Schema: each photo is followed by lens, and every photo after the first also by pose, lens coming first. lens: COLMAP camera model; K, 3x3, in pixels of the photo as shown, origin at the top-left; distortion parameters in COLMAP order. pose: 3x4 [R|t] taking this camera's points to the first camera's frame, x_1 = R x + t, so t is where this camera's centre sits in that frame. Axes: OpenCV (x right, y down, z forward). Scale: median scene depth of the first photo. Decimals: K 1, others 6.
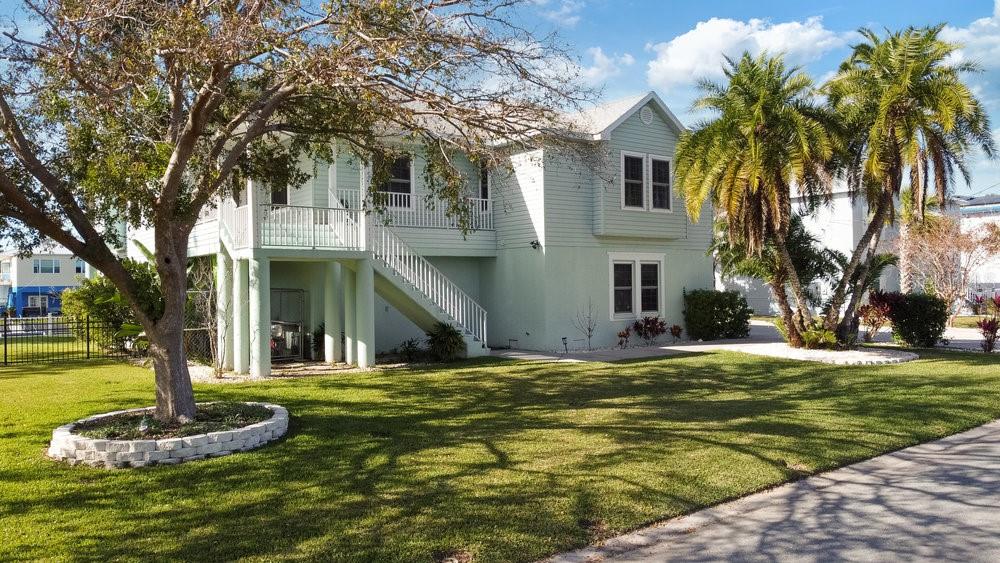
lens RADIAL K [[773.0, 0, 508.9], [0, 773.0, 281.3], [0, 0, 1]] dist [-0.006455, -0.005283]
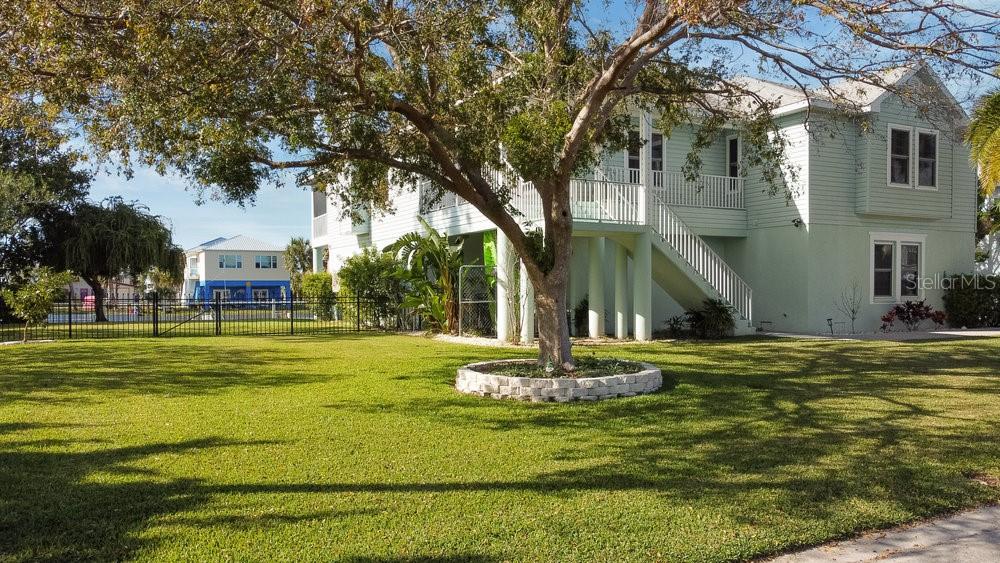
lens RADIAL K [[787.6, 0, 500.2], [0, 787.6, 318.8], [0, 0, 1]] dist [-0.005763, -0.005109]
pose [[0.984341, 0.016376, -0.175513, -0.157571], [-0.008746, 0.998986, 0.044158, 0.032501], [0.176058, -0.041931, 0.983486, -0.037025]]
